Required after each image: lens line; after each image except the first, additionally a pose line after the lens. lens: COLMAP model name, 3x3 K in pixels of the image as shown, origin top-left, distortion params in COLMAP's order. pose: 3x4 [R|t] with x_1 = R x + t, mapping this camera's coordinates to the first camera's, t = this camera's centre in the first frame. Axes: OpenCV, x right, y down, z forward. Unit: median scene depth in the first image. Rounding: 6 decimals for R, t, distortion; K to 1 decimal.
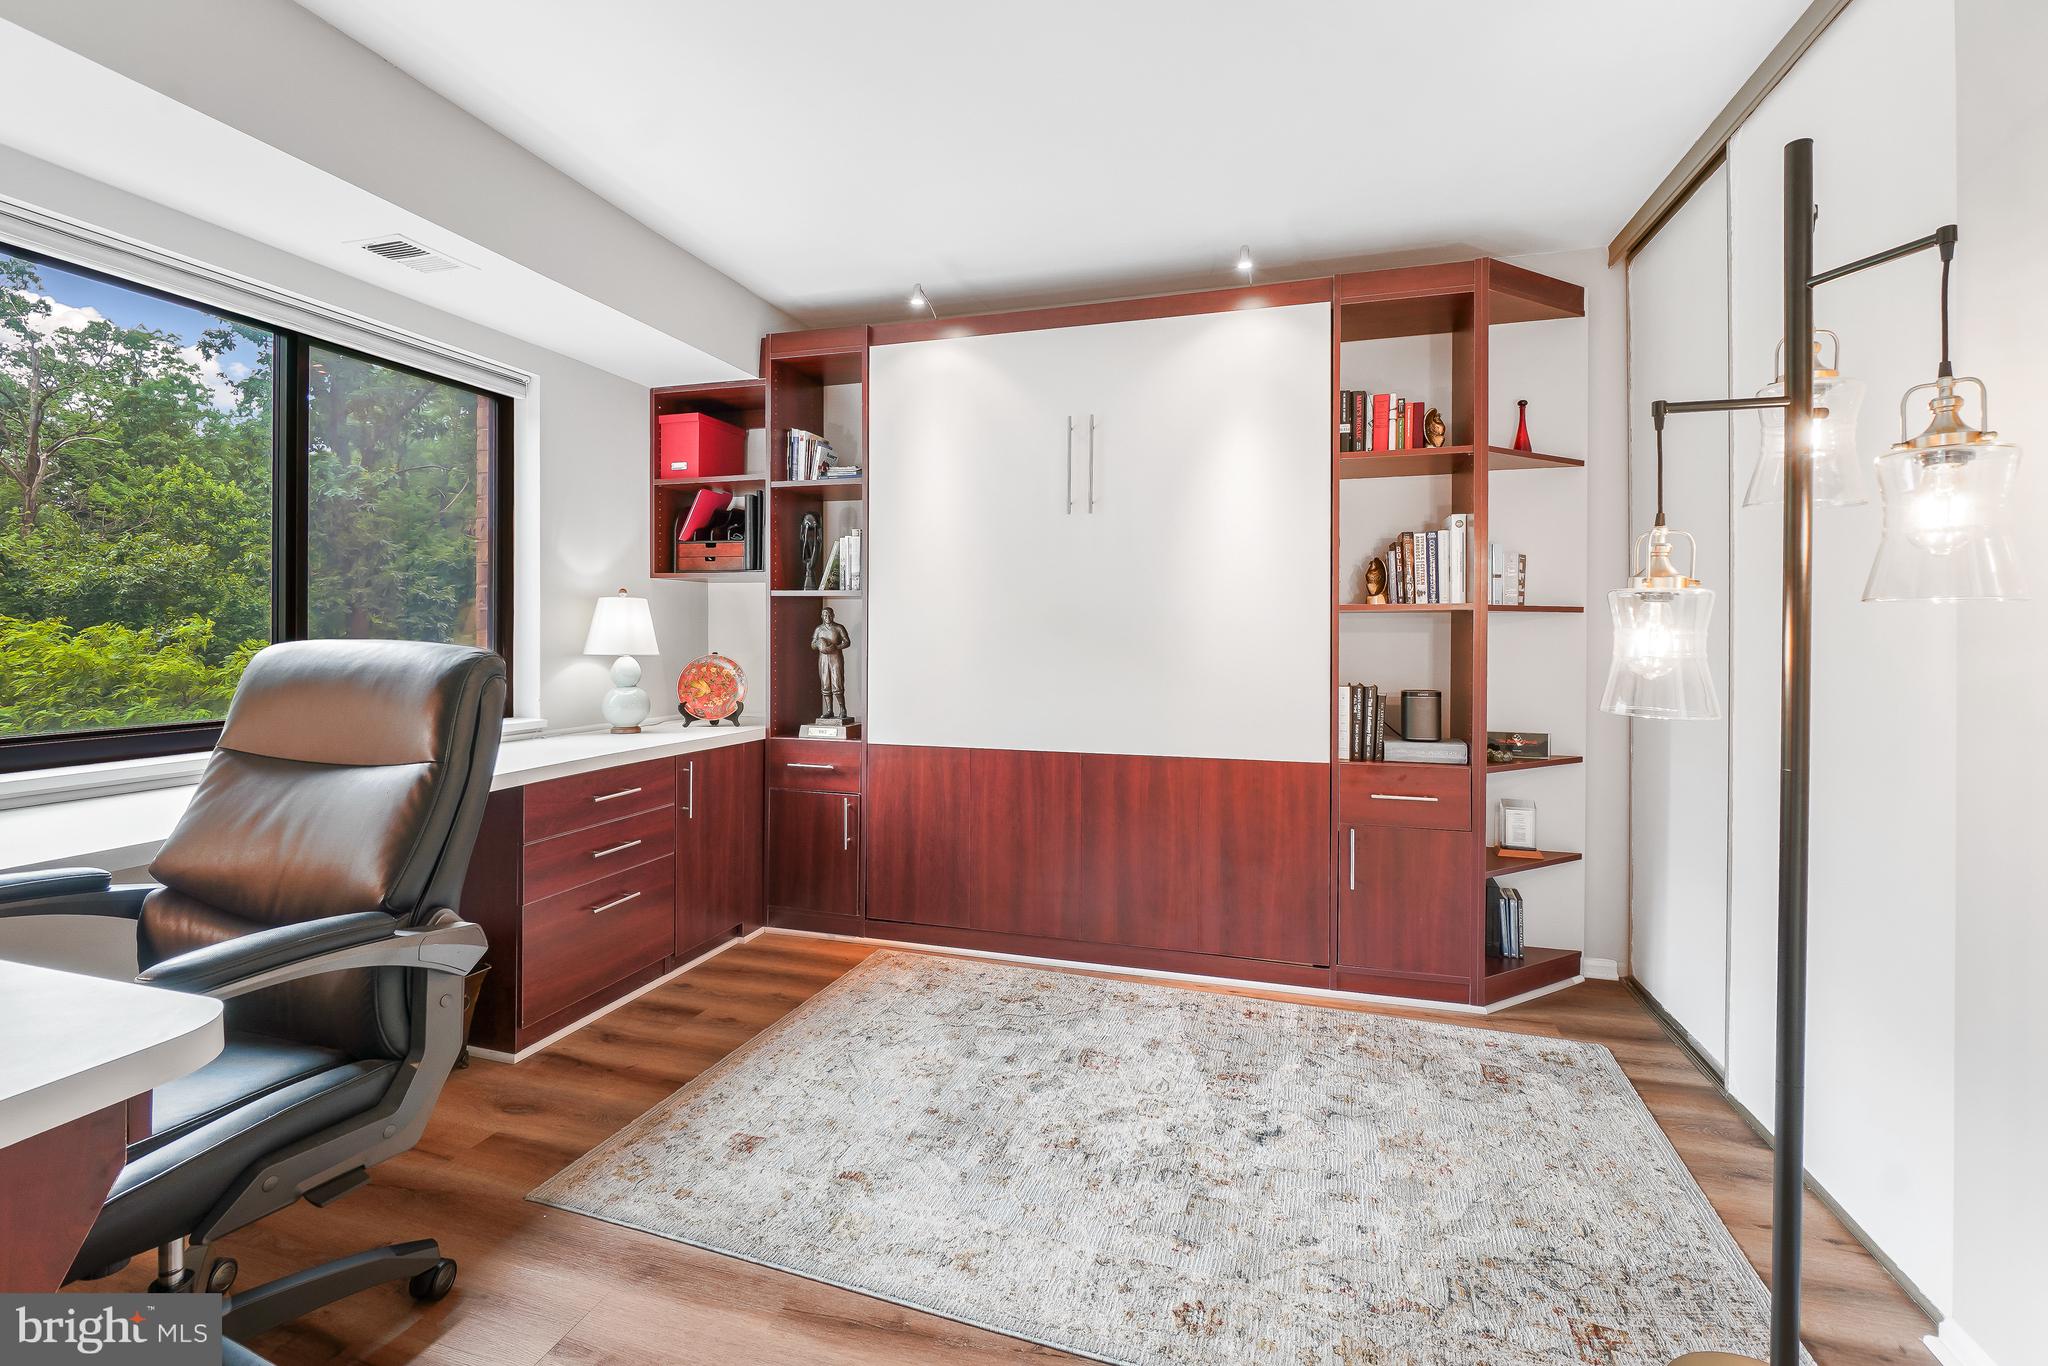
lens RADIAL K [[903.5, 0, 1012.9], [0, 903.5, 634.2], [0, 0, 1]] dist [-0.002217, -0.002180]
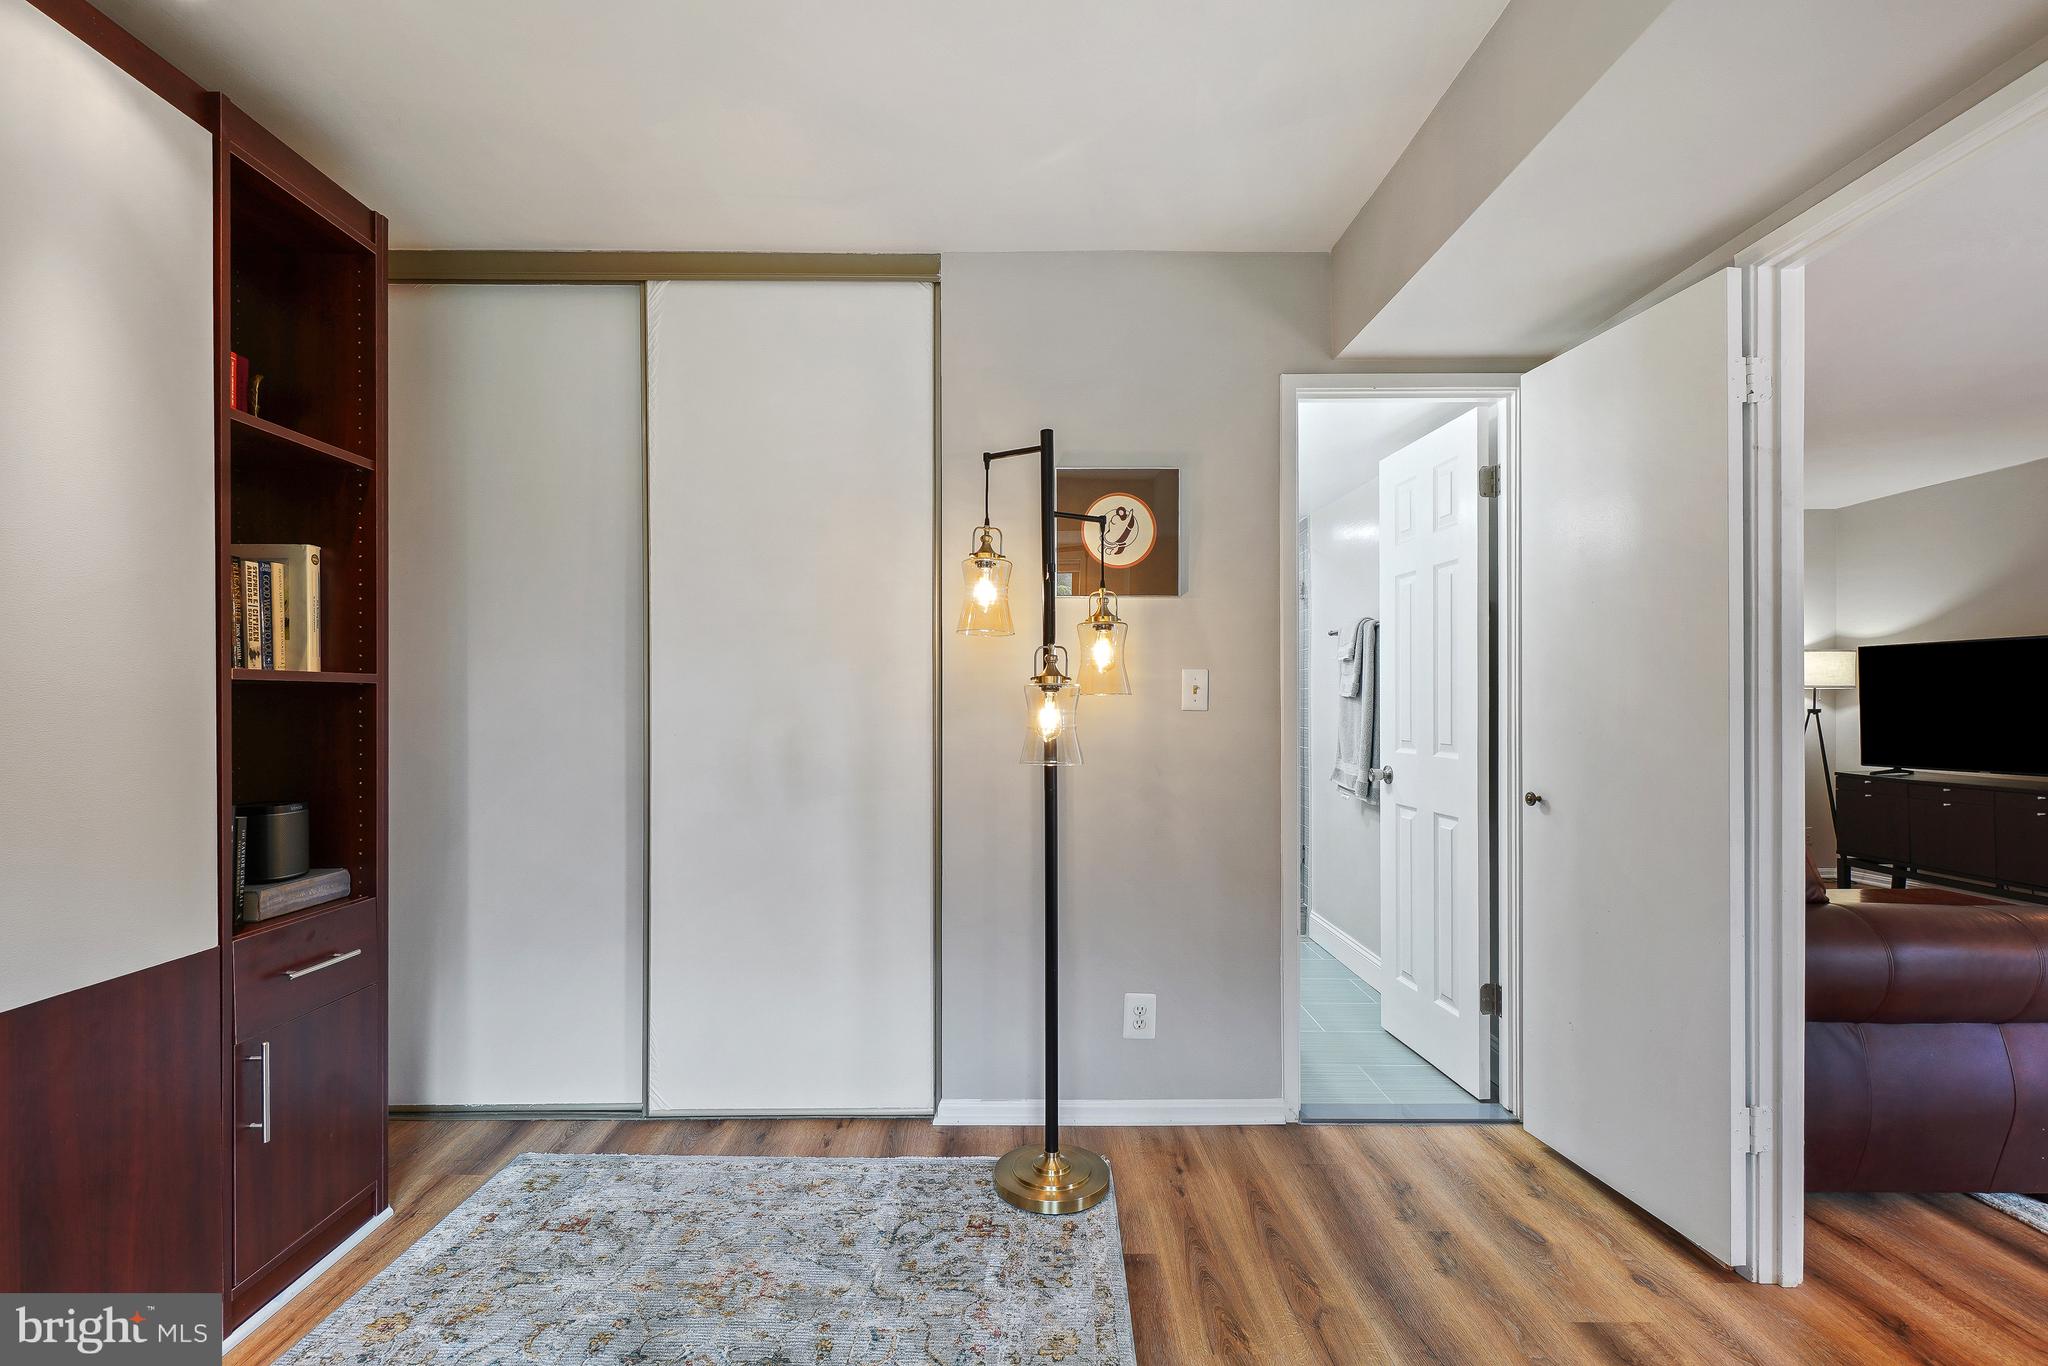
lens RADIAL K [[903.5, 0, 1022.1], [0, 903.5, 702.7], [0, 0, 1]] dist [-0.002217, -0.002180]
pose [[-0.303158, -0.000886, 0.952940, -0.351334], [0.004039, 0.999989, 0.002214, -0.009964], [-0.952932, 0.004520, -0.303151, 0.703306]]
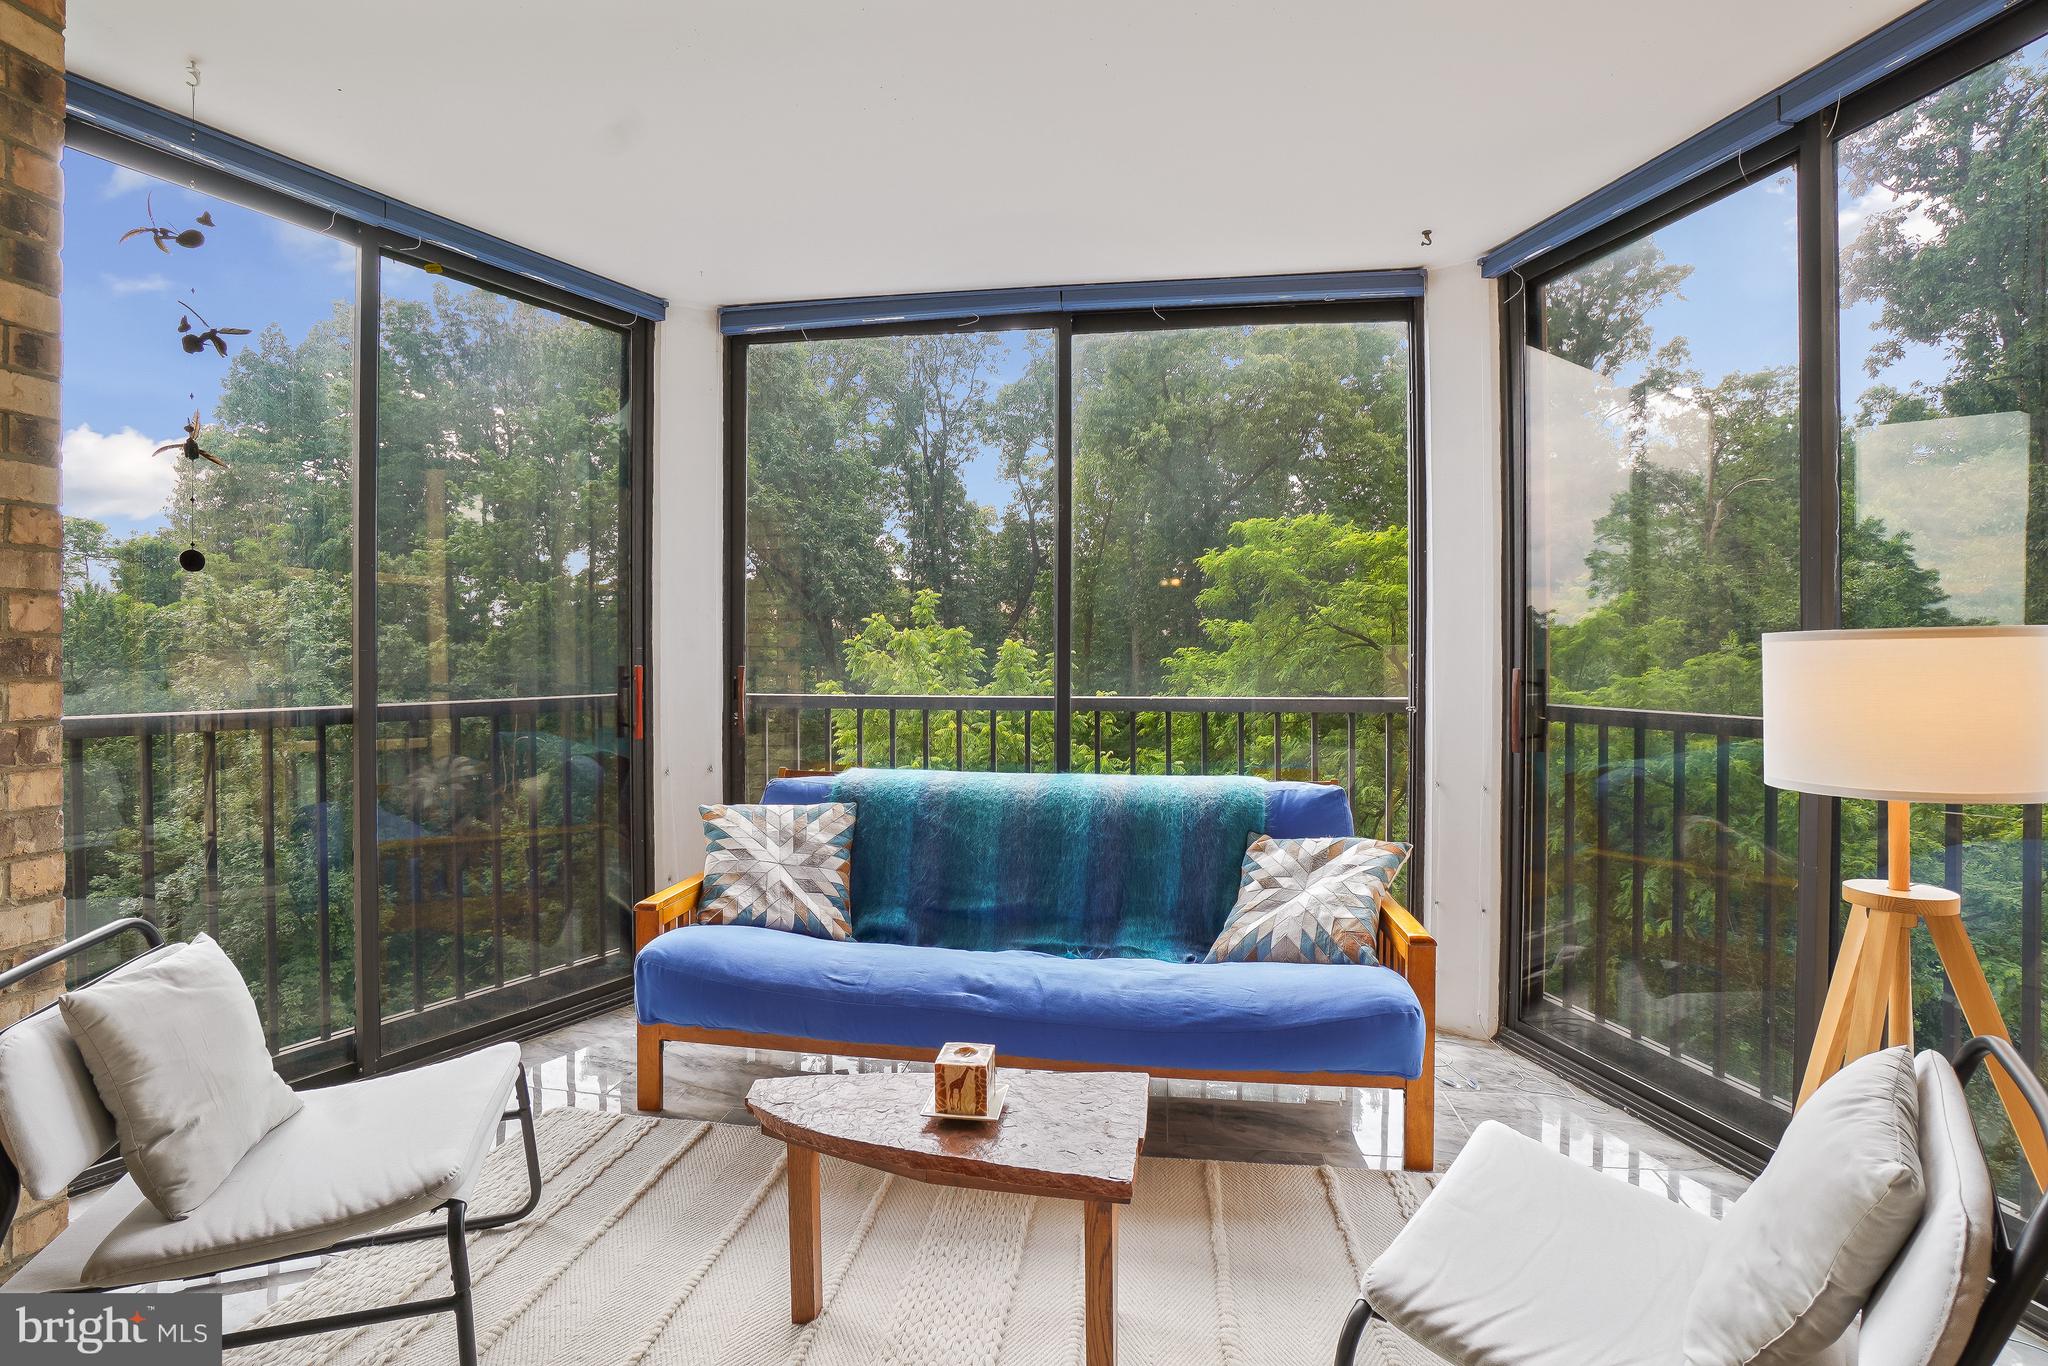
lens RADIAL K [[951.6, 0, 1021.4], [0, 951.6, 656.4], [0, 0, 1]] dist [-0.044516, 0.000890]
pose [[0.150722, 0.001085, -0.988576, -0.588439], [-0.004996, 0.999987, 0.000336, -0.017920], [0.988564, 0.004889, 0.150725, -0.343428]]
